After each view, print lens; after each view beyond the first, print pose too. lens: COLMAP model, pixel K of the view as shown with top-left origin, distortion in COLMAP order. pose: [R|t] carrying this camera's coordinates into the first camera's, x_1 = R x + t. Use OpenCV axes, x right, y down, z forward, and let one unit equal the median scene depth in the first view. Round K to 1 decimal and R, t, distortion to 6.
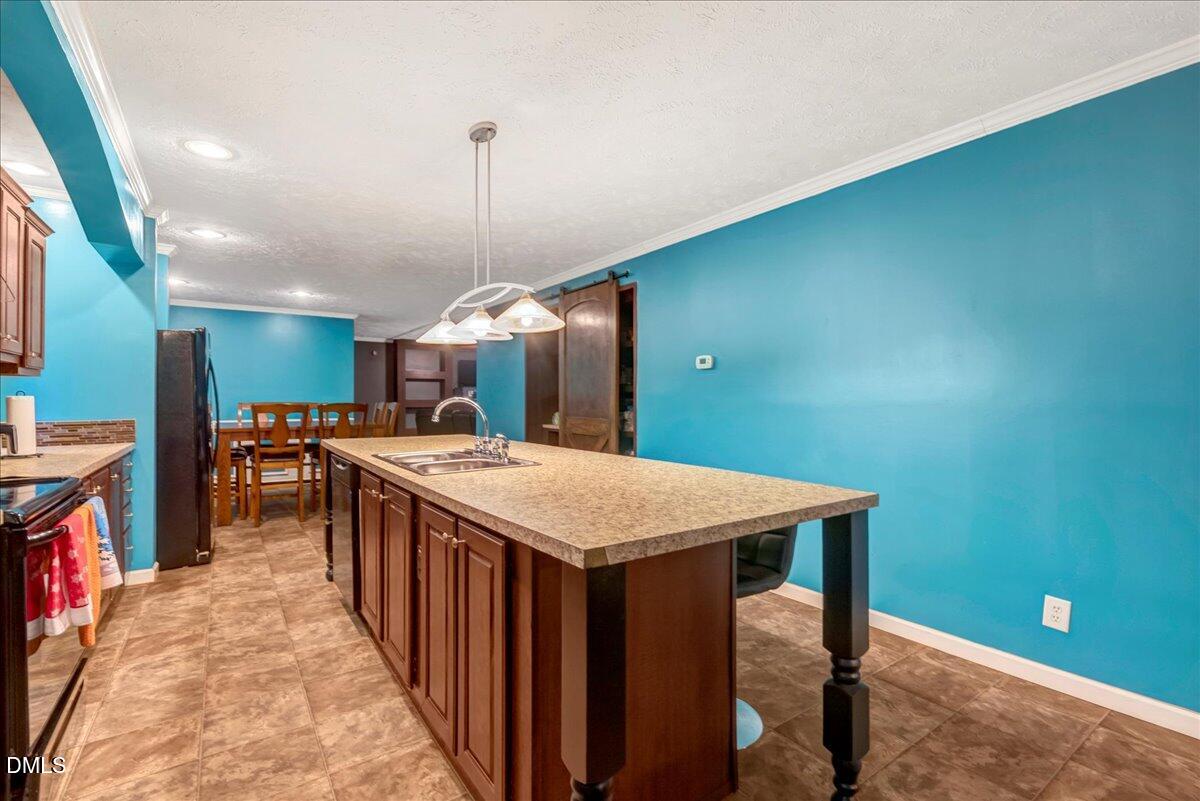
lens RADIAL K [[535.0, 0, 602.0], [0, 535.0, 402.9], [0, 0, 1]] dist [0.002240, 0.000169]
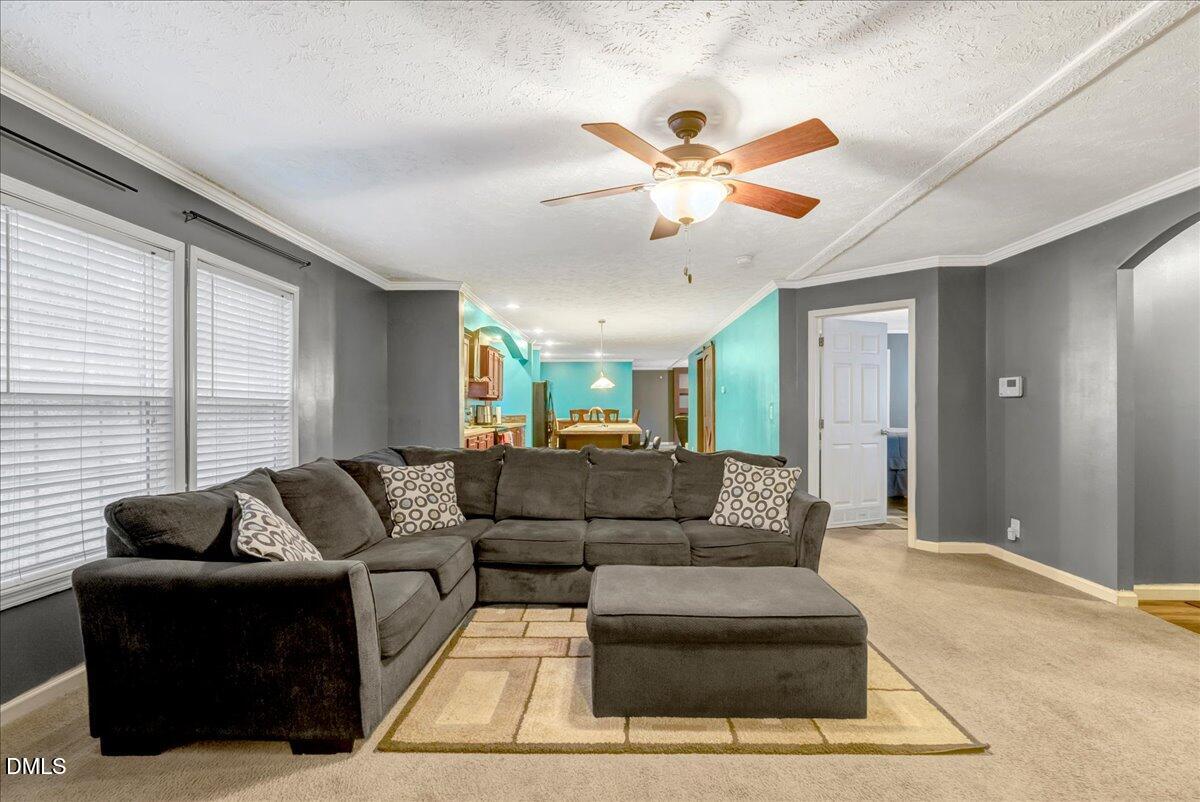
lens RADIAL K [[548.2, 0, 605.4], [0, 548.2, 408.0], [0, 0, 1]] dist [0.001543, 0.000275]
pose [[0.803785, -0.004073, -0.594905, 1.278756], [-0.001318, 0.999962, -0.008627, 0.020813], [0.594918, 0.007718, 0.803749, -1.159052]]
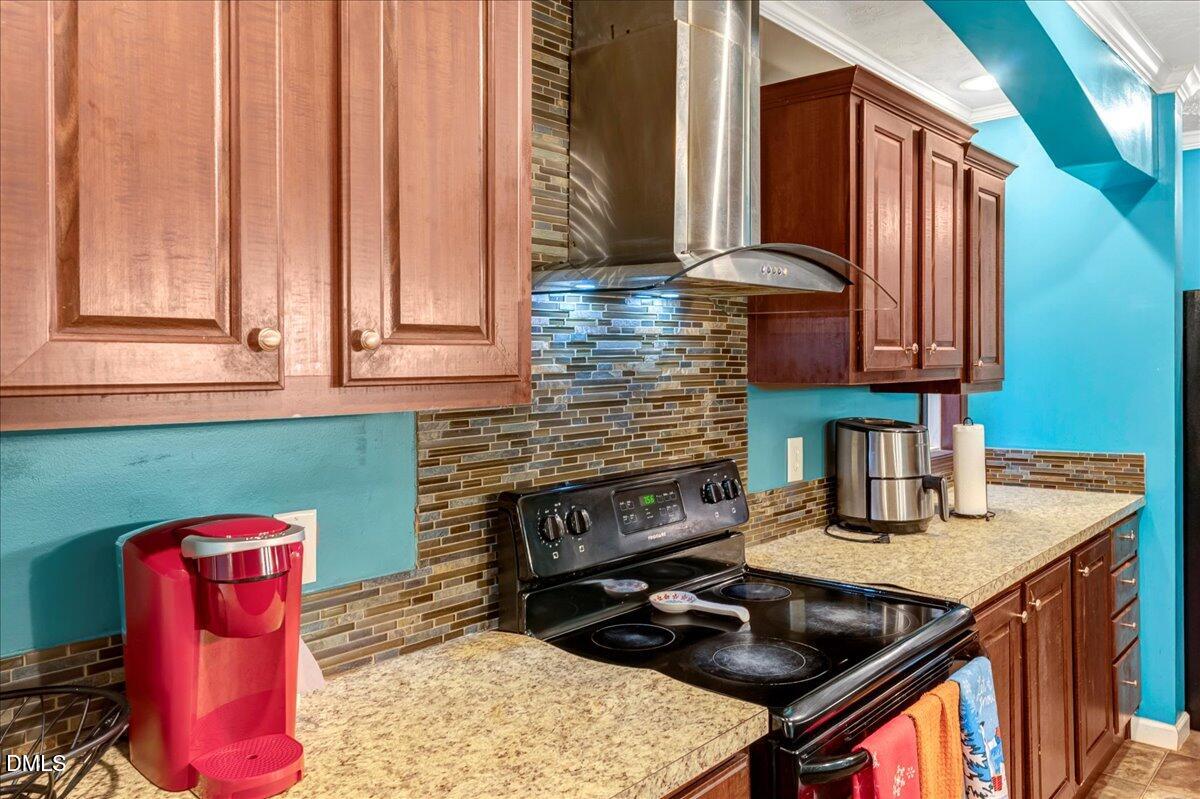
lens RADIAL K [[847.4, 0, 586.3], [0, 847.4, 365.4], [0, 0, 1]] dist [0.001411, -0.000508]
pose [[0.194867, -0.004086, -0.980821, -0.107185], [0.002320, 0.999990, -0.003705, -0.067176], [0.980827, -0.001554, 0.194875, 0.257542]]
